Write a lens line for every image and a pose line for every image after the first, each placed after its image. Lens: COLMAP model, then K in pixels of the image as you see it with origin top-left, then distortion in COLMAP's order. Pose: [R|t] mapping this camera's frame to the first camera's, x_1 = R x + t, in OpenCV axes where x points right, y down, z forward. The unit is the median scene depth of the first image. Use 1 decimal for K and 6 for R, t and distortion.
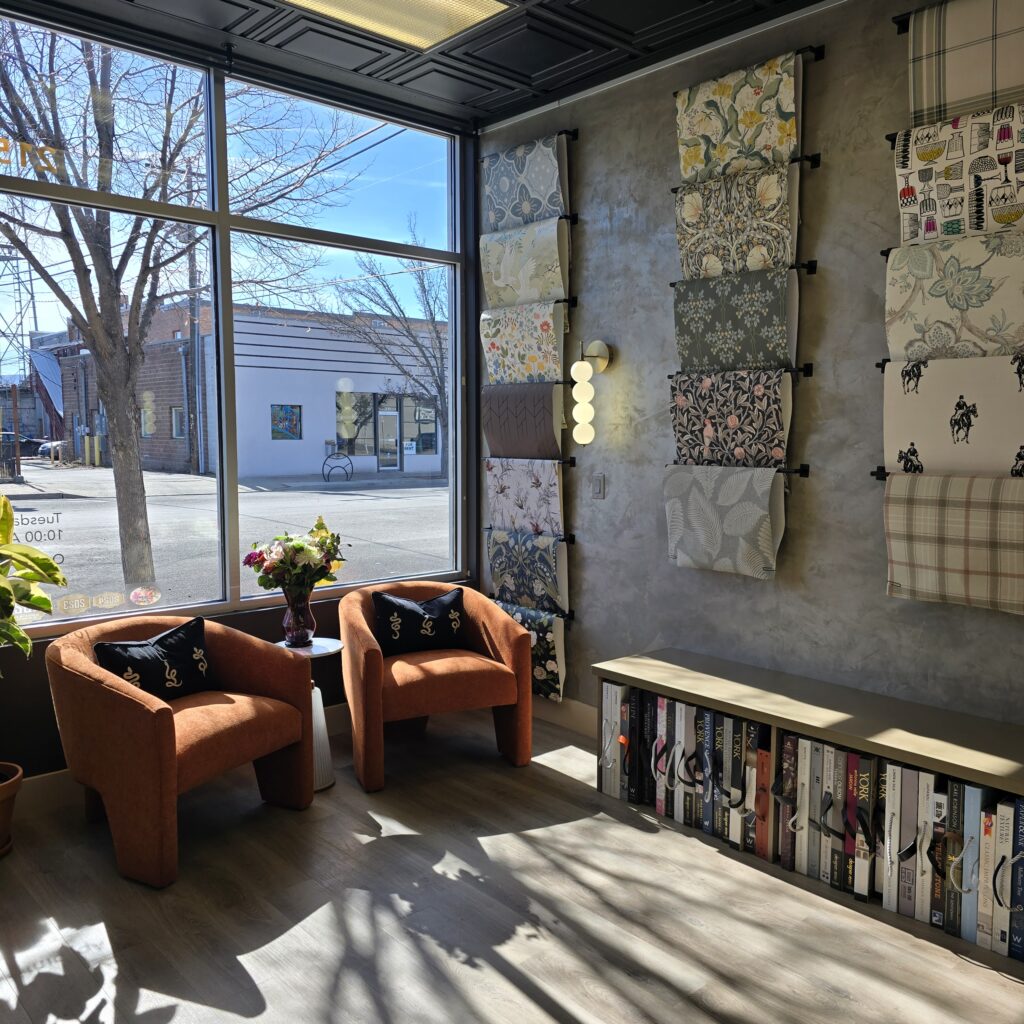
lens RADIAL K [[921.9, 0, 512.0], [0, 921.9, 512.0], [0, 0, 1]] dist [0.089952, -0.100235]
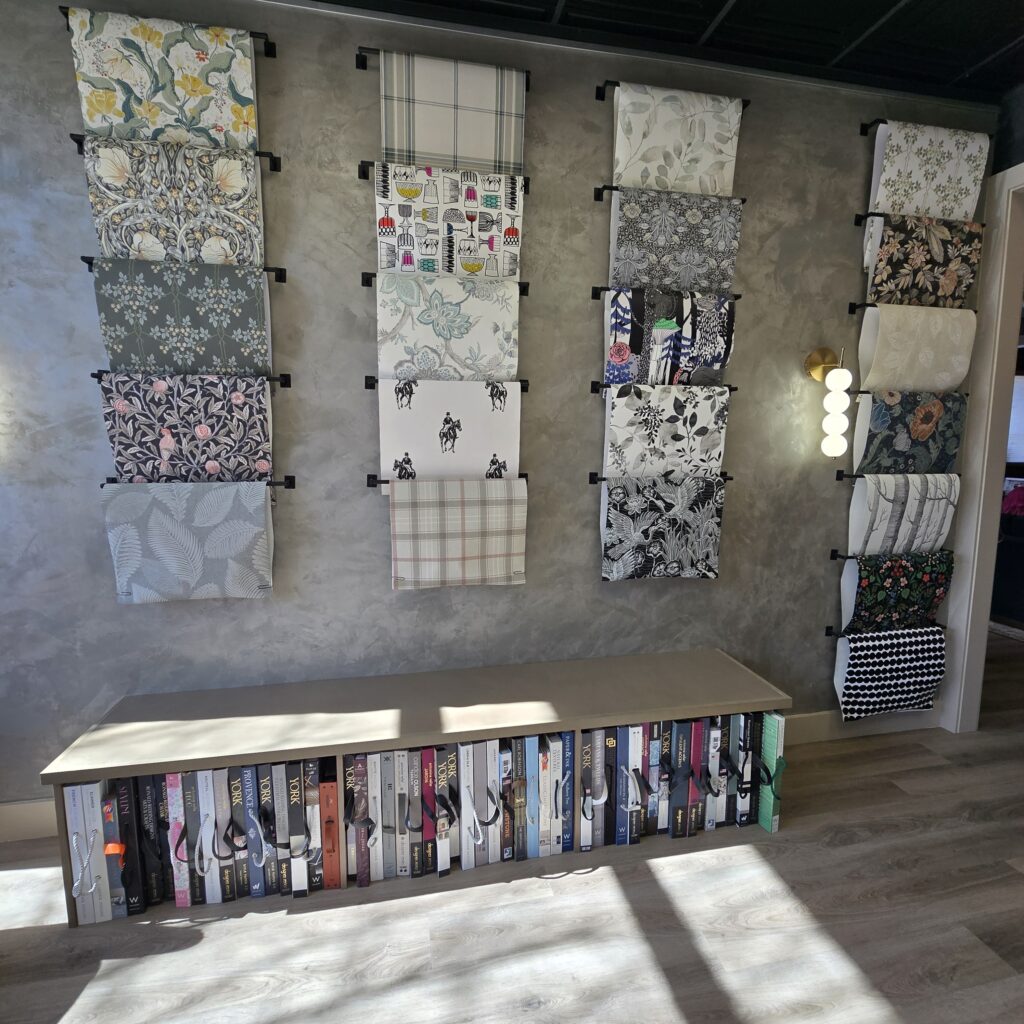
lens RADIAL K [[563.7, 0, 515.7], [0, 563.7, 503.6], [0, 0, 1]] dist [-0.003177, -0.000798]
pose [[0.499281, -0.105483, 0.859995, -0.091474], [0.075988, 0.994068, 0.077812, -0.052851], [-0.863102, 0.026500, 0.504334, 0.512564]]
